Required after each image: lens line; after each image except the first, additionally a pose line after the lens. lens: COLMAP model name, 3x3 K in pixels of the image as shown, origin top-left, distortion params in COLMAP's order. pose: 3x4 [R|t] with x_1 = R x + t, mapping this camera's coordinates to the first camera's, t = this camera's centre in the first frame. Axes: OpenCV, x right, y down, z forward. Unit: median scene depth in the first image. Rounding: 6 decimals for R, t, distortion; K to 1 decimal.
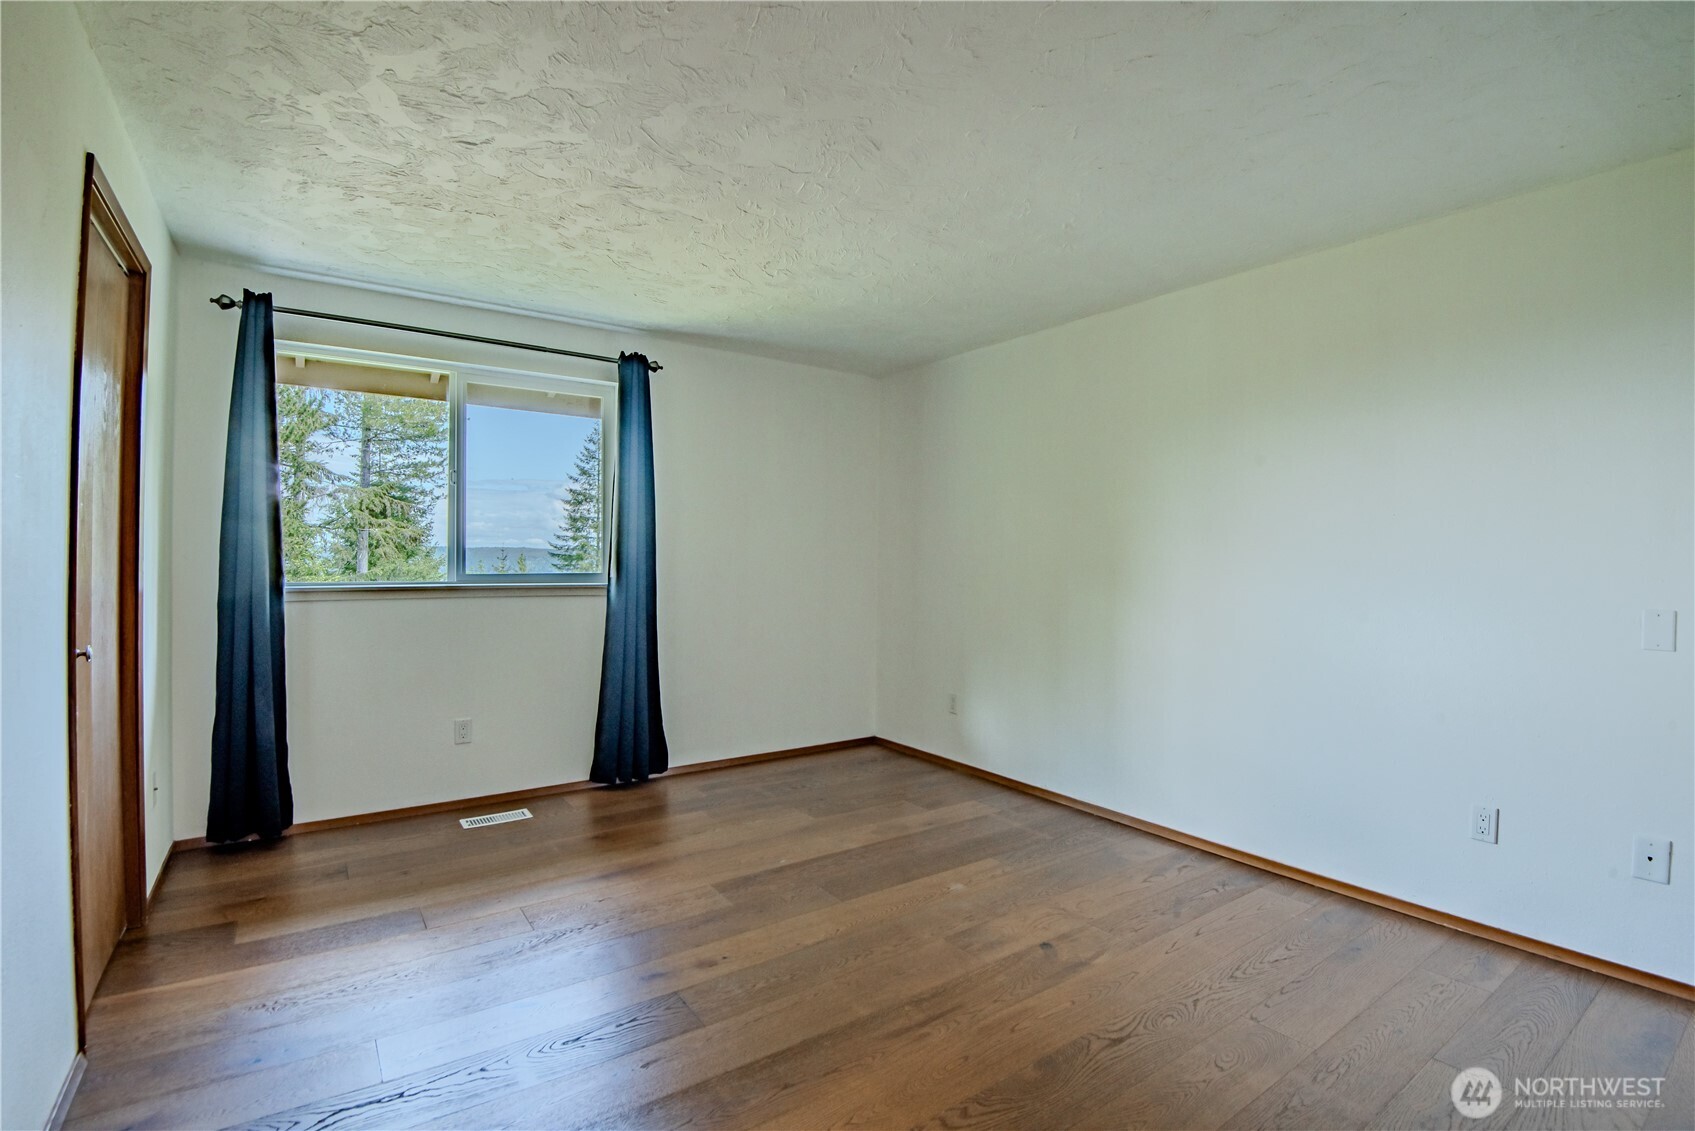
lens RADIAL K [[780.4, 0, 847.5], [0, 780.4, 565.5], [0, 0, 1]] dist [-0.000220, 0.000017]
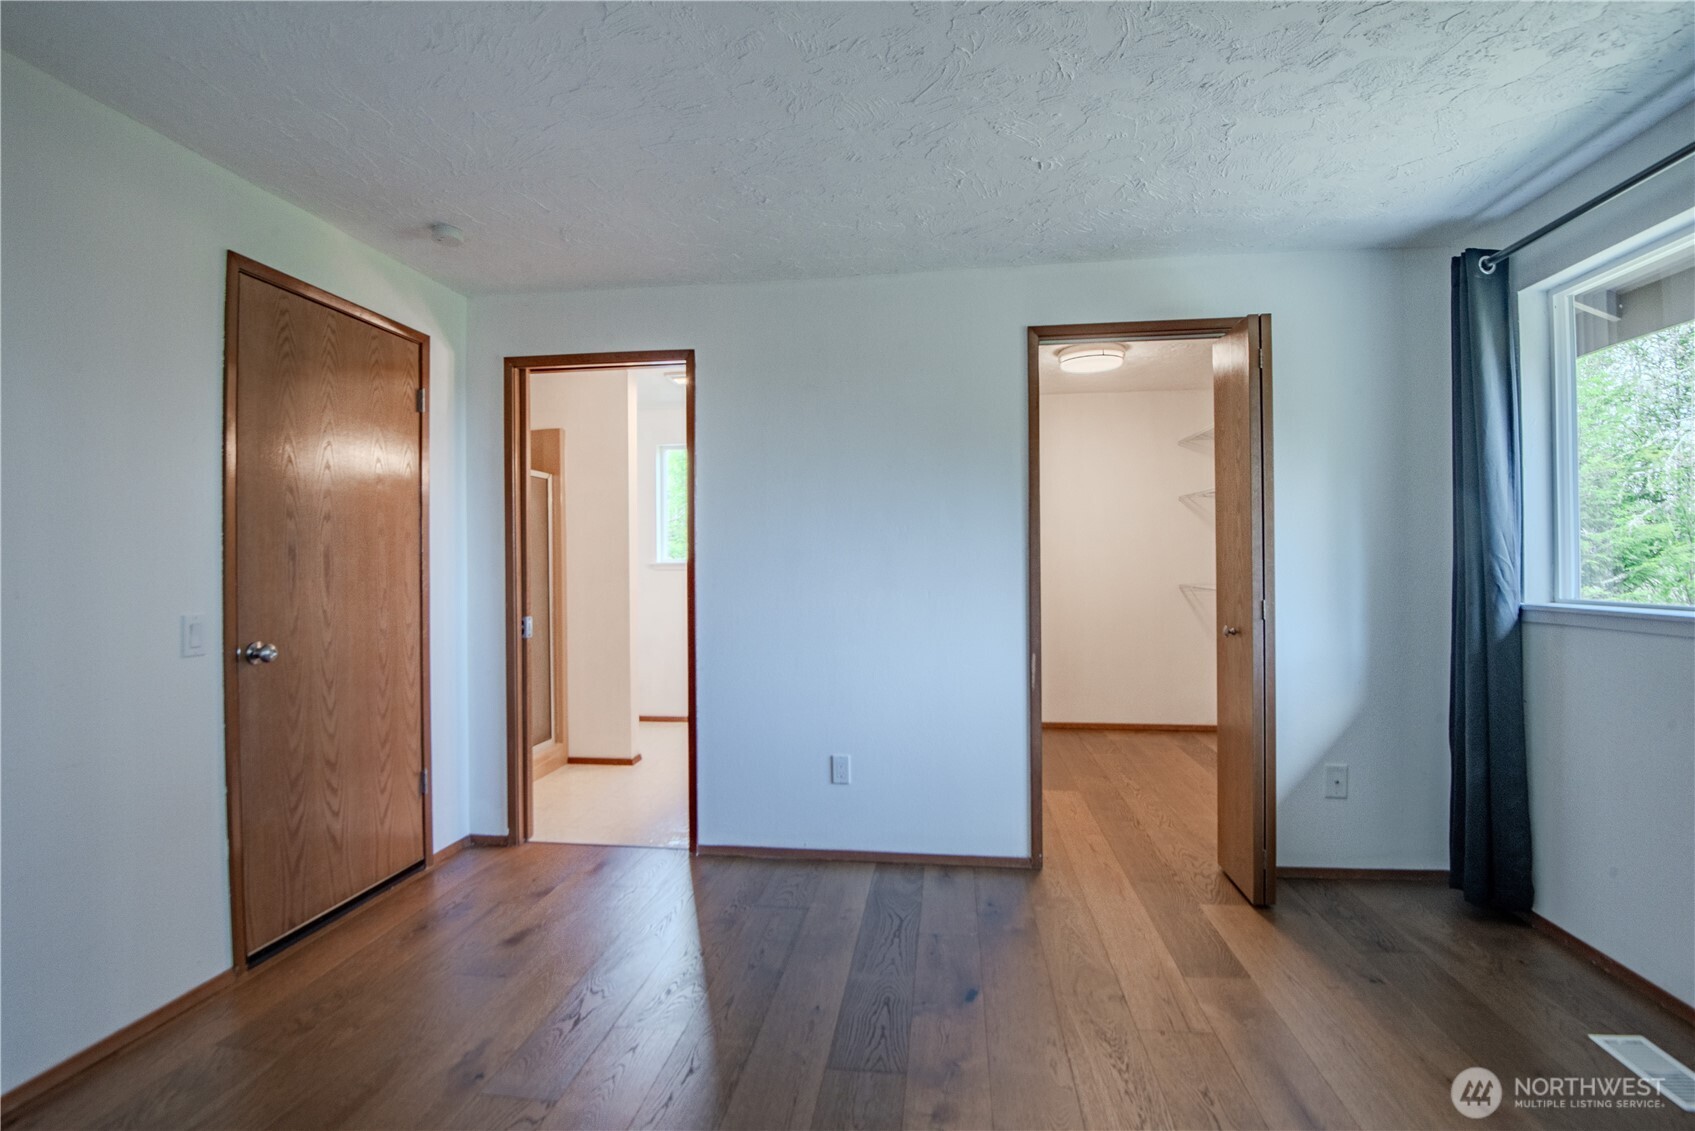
lens RADIAL K [[780.4, 0, 847.5], [0, 780.4, 565.5], [0, 0, 1]] dist [-0.000220, 0.000017]
pose [[-0.668822, 0.001515, -0.743421, 0.293788], [0.006752, 0.999969, -0.004036, -0.010359], [0.743392, -0.007719, -0.668811, 0.964208]]
